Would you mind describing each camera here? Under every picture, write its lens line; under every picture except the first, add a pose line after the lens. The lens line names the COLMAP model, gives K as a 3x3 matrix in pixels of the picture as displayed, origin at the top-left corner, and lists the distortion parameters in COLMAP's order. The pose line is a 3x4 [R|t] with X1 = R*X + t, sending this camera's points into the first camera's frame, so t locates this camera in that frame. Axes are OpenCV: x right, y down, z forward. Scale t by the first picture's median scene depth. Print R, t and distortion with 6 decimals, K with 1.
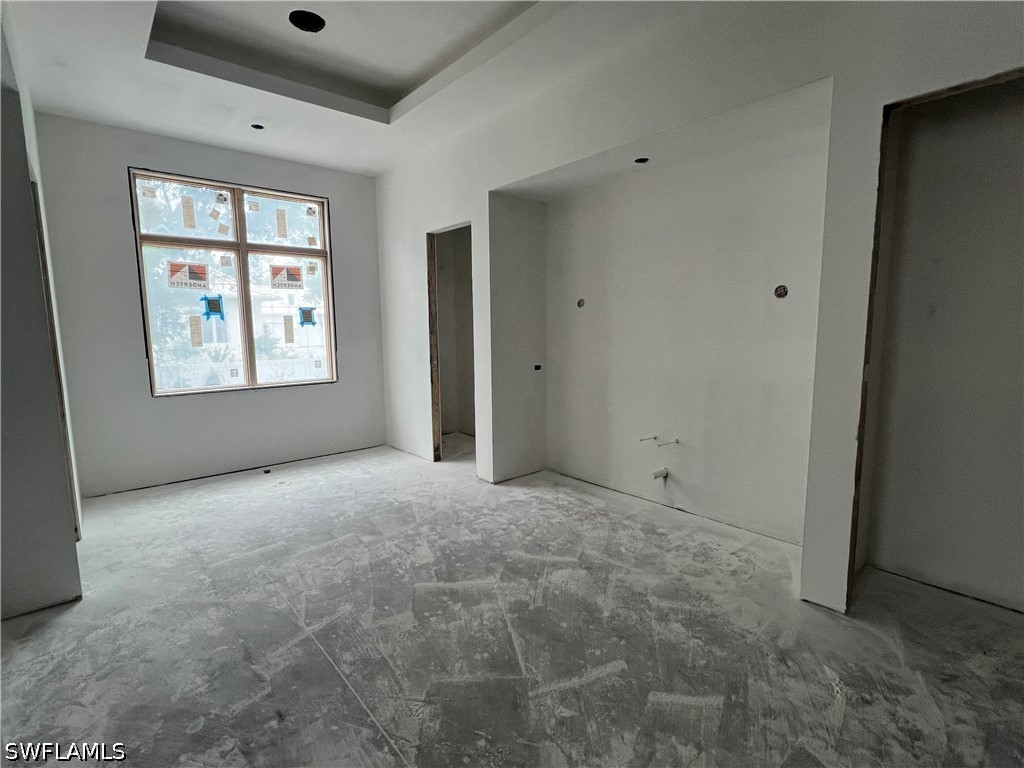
lens RADIAL K [[496.5, 0, 510.9], [0, 496.5, 382.0], [0, 0, 1]] dist [0.000977, 0.001479]
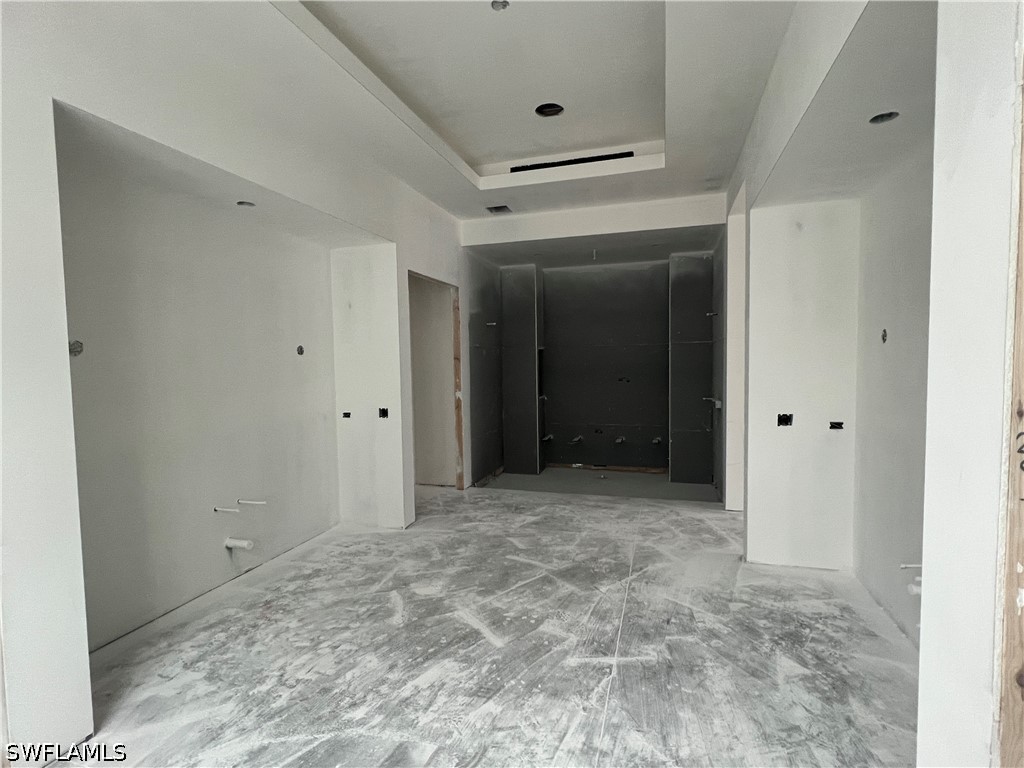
lens RADIAL K [[496.5, 0, 512.3], [0, 496.5, 384.7], [0, 0, 1]] dist [0.000977, 0.001479]
pose [[-0.530261, -0.024320, 0.847486, -0.980391], [0.120278, 0.987321, 0.103590, -0.179958], [-0.839259, 0.156864, -0.520612, 1.371105]]
